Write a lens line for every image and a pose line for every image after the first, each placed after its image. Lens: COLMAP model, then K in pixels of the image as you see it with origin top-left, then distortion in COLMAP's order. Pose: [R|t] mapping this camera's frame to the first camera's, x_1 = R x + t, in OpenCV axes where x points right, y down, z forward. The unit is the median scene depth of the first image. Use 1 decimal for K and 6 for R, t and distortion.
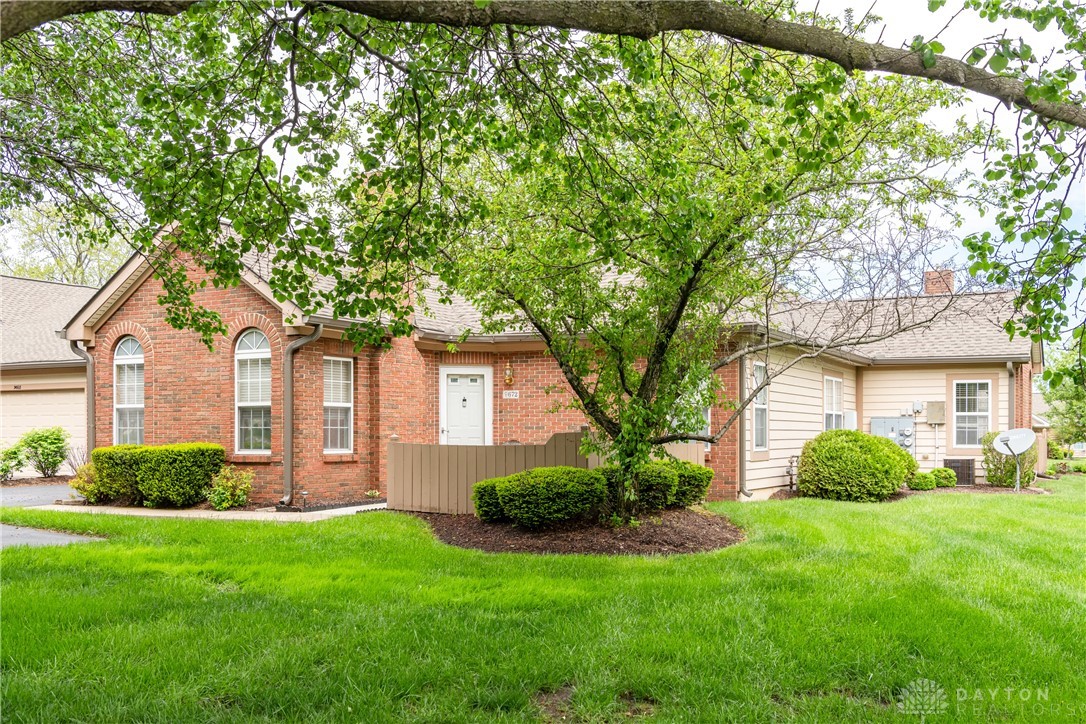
lens RADIAL K [[1081.0, 0, 565.8], [0, 1081.0, 411.8], [0, 0, 1]] dist [-0.002253, 0.000000]
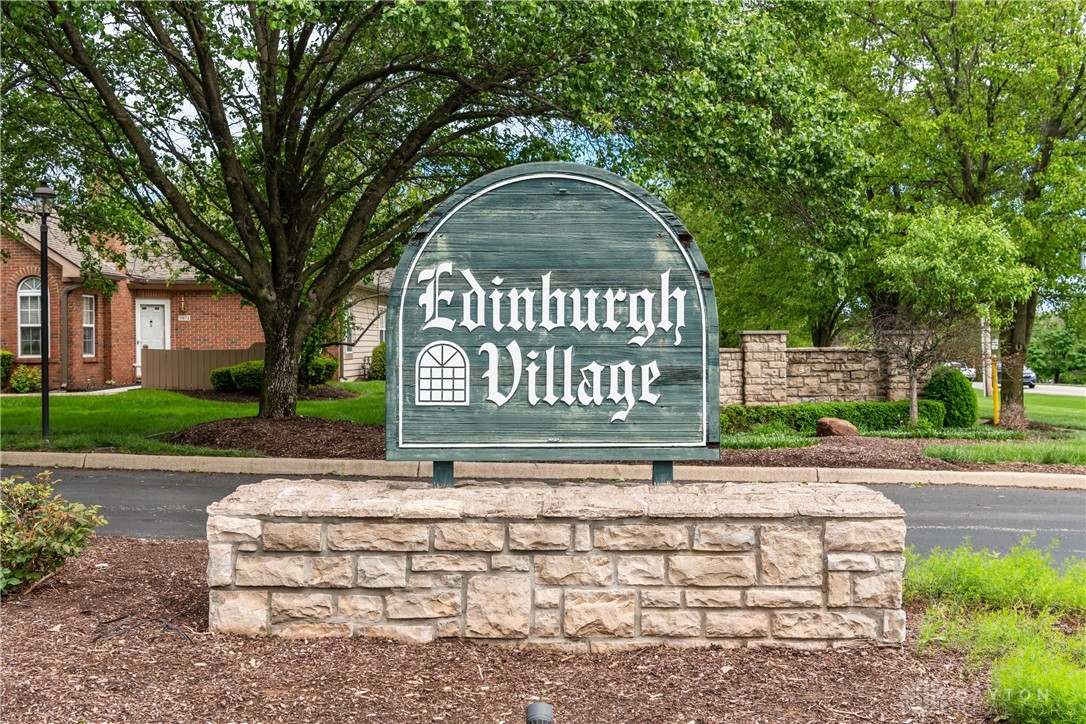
lens RADIAL K [[1162.1, 0, 544.3], [0, 1162.1, 359.4], [0, 0, 1]] dist [0.002780, 0.000000]
pose [[0.909290, -0.011227, 0.416012, -0.305263], [-0.001565, 0.999537, 0.030394, -0.009635], [-0.416161, -0.028288, 0.908851, -0.784145]]
